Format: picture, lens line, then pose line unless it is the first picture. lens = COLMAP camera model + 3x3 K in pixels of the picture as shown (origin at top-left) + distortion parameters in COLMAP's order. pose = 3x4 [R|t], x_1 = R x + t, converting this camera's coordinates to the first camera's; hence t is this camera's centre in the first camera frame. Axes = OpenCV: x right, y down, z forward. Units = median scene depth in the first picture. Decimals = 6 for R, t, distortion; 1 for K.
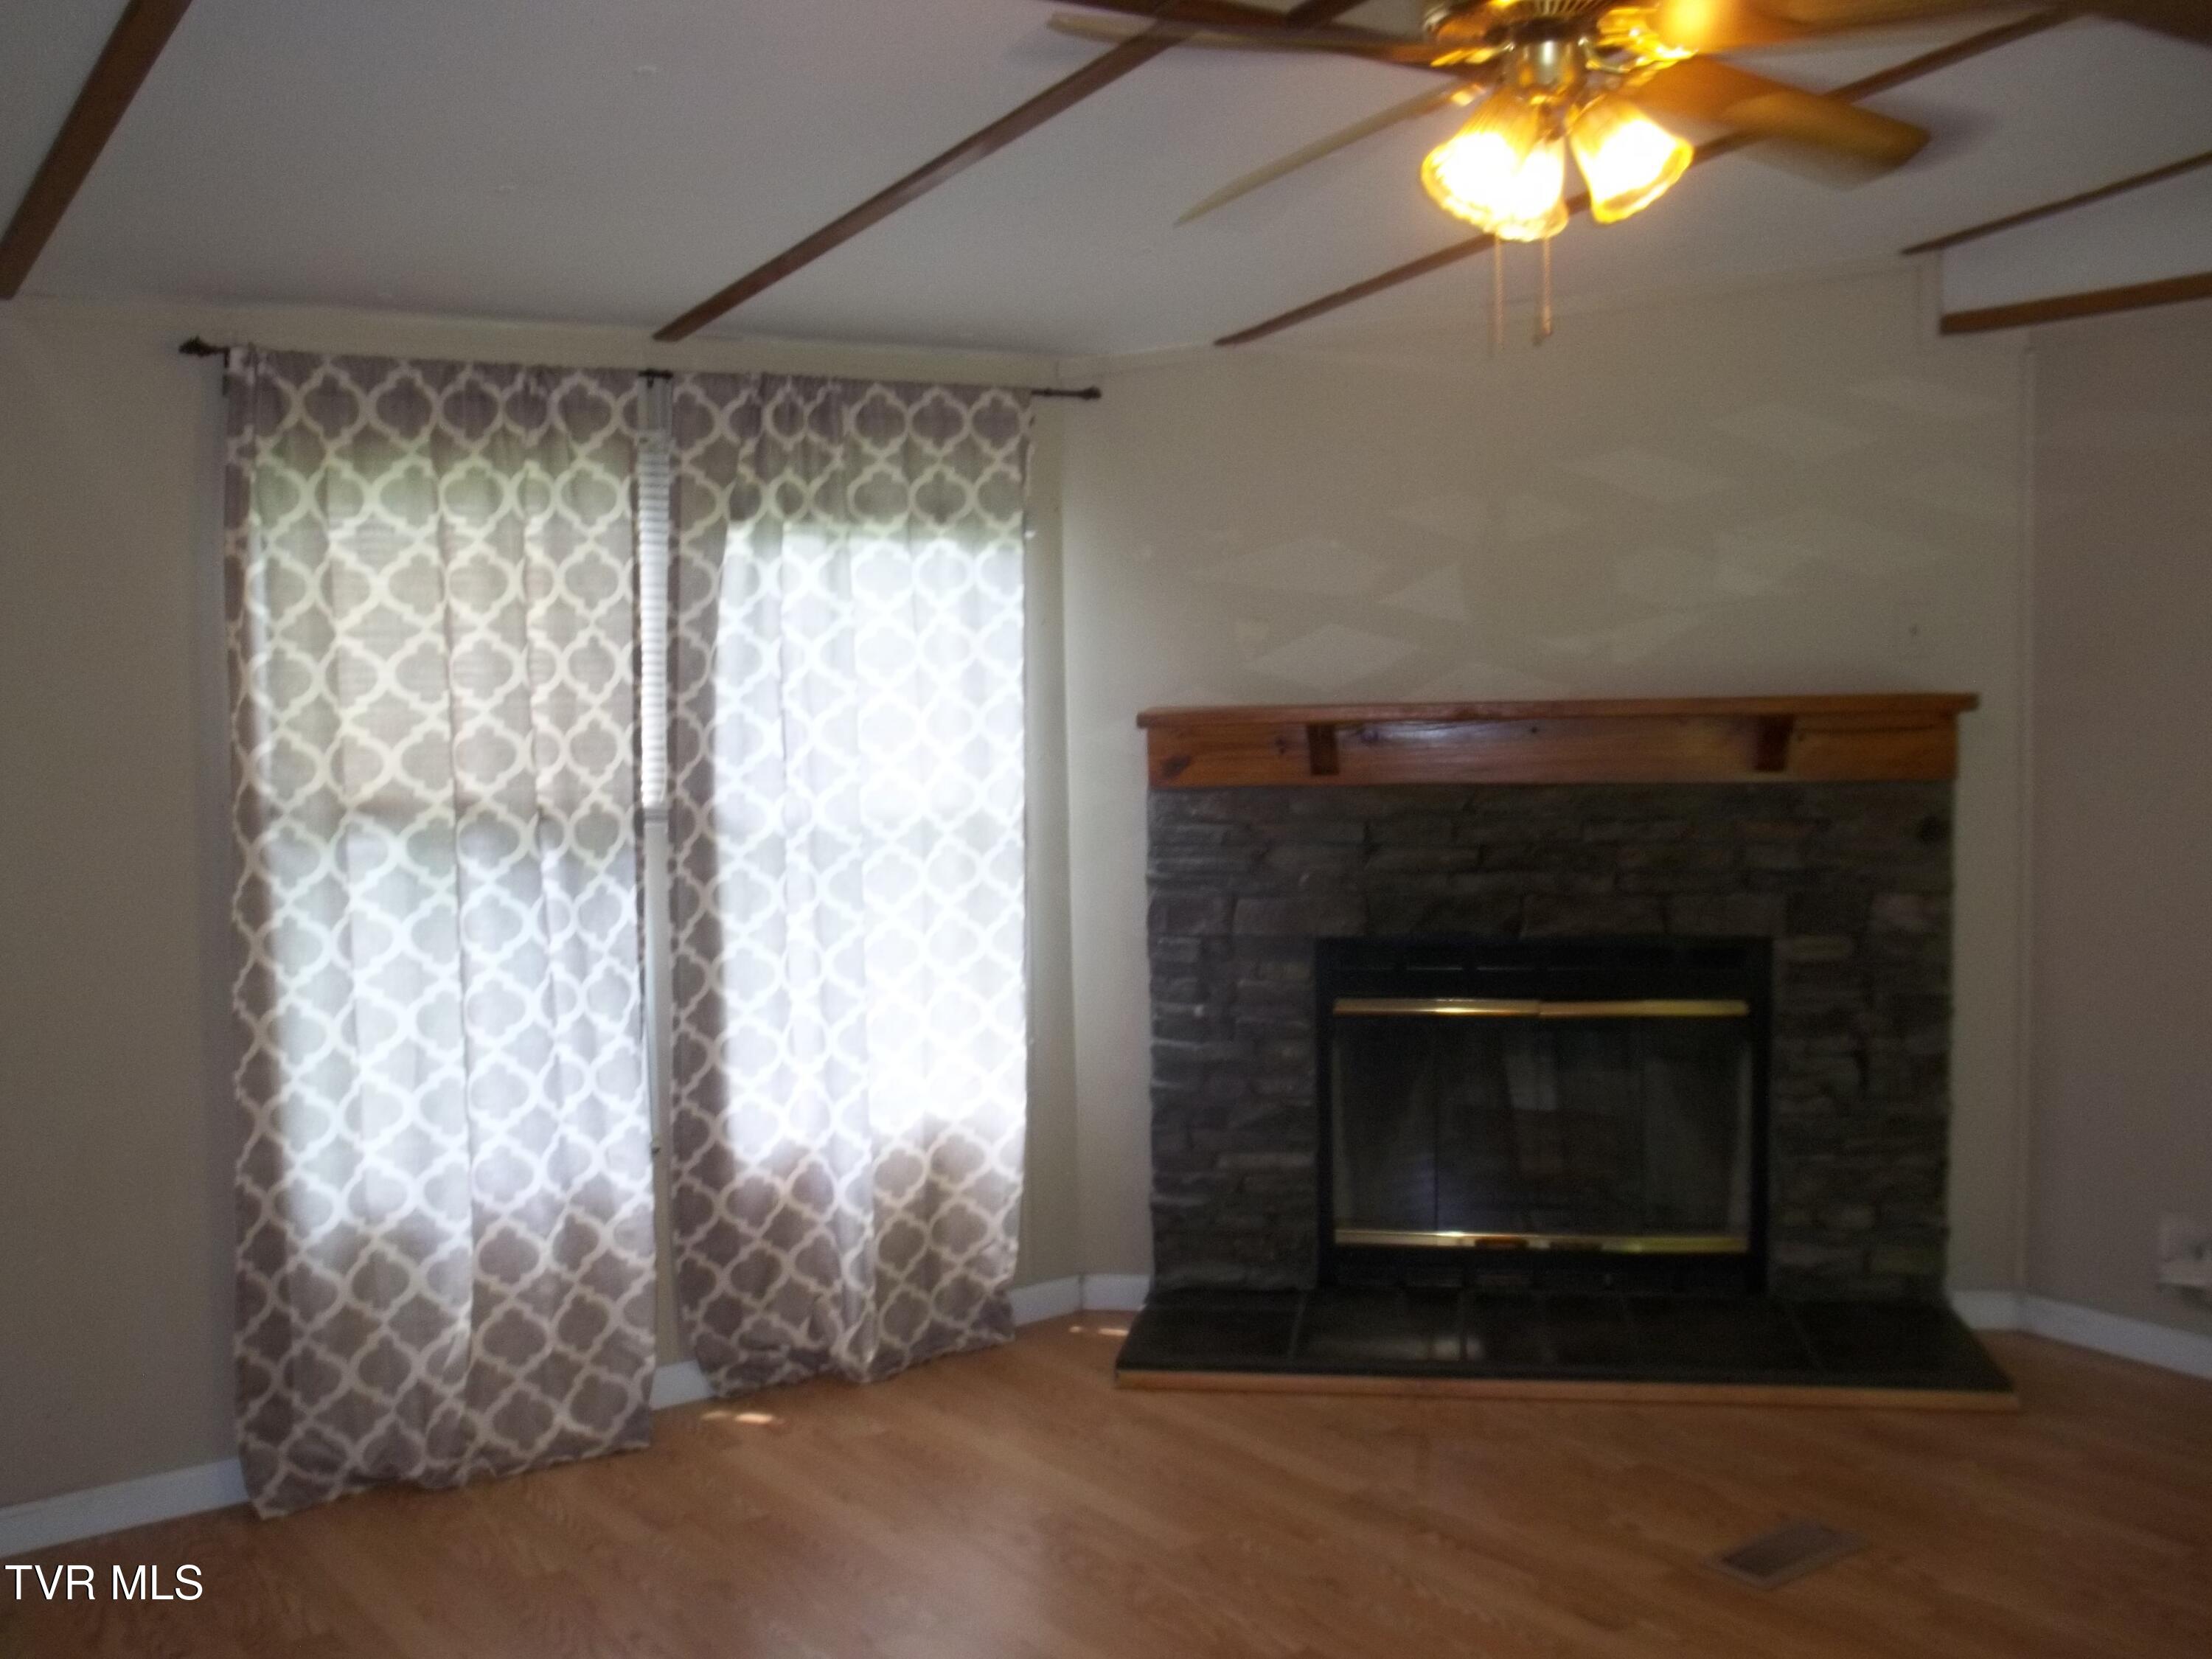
lens RADIAL K [[2112.3, 0, 1105.7], [0, 2112.3, 834.5], [0, 0, 1]] dist [-0.065302, 0.000000]
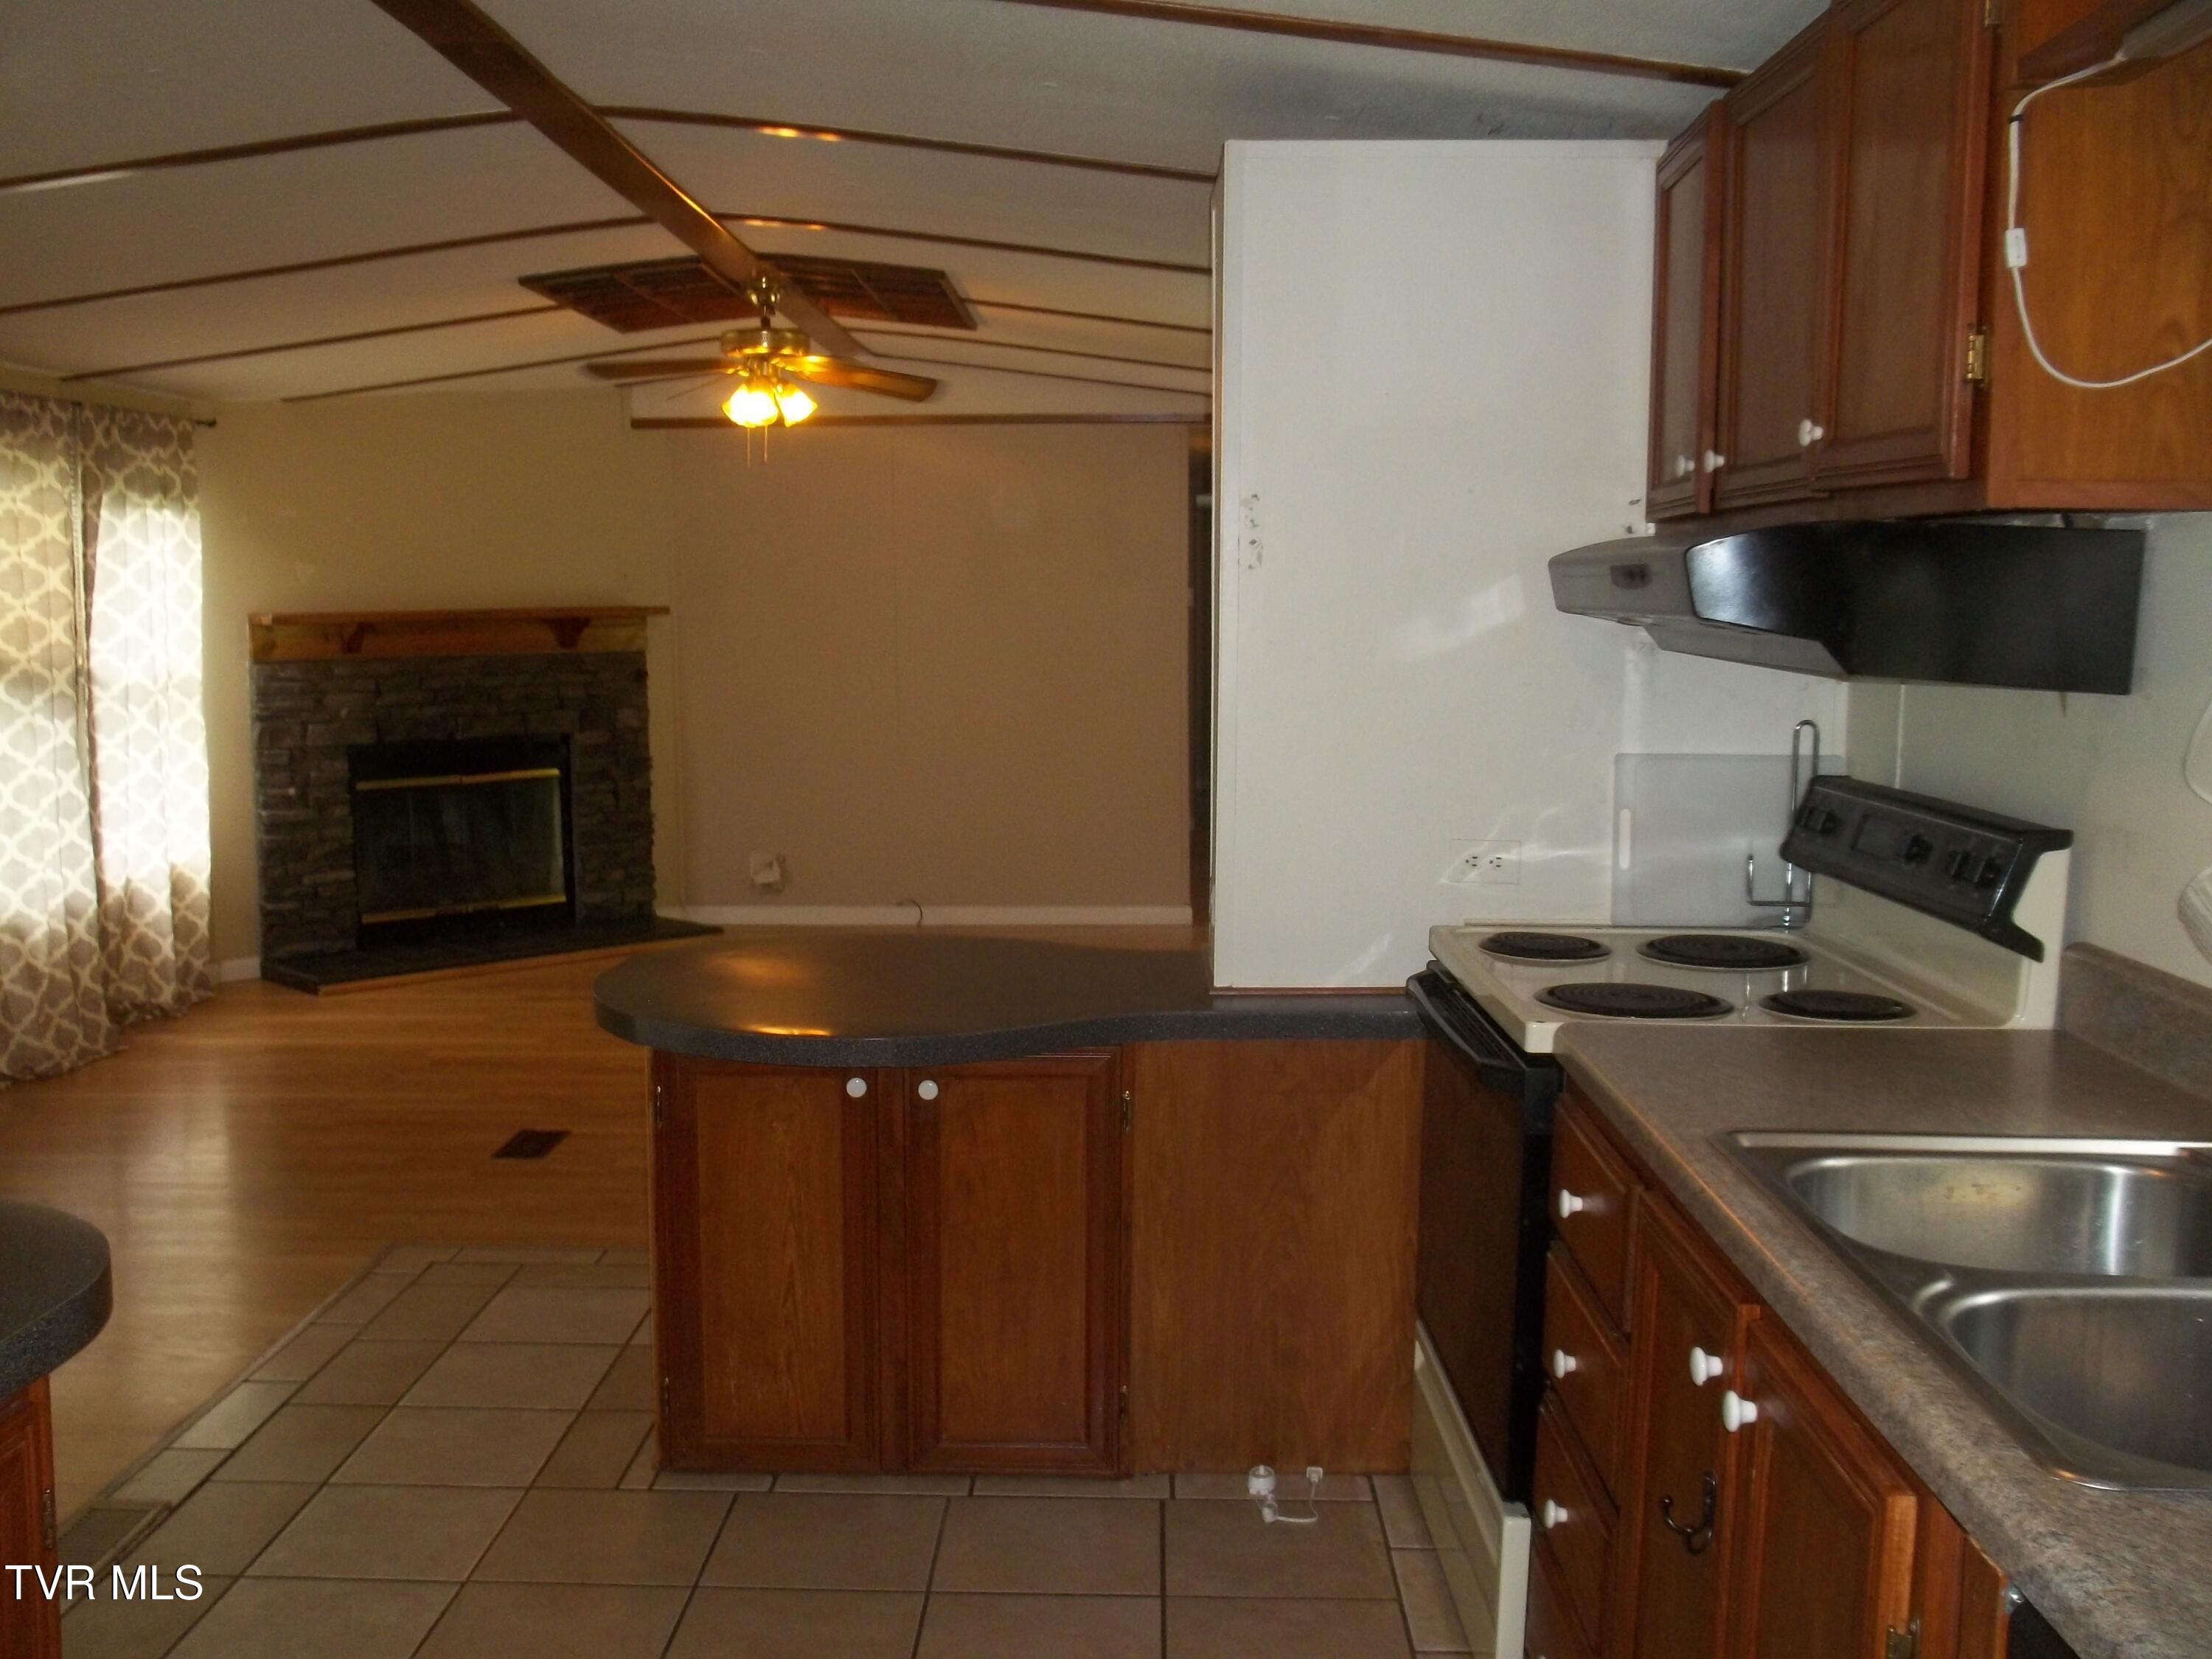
lens RADIAL K [[2112.3, 0, 1105.2], [0, 2112.3, 832.1], [0, 0, 1]] dist [-0.065302, 0.000000]
pose [[0.592063, -0.070929, 0.802764, -0.949275], [0.058442, 0.997275, 0.045013, 0.080646], [-0.803770, 0.020265, 0.594595, -0.543974]]
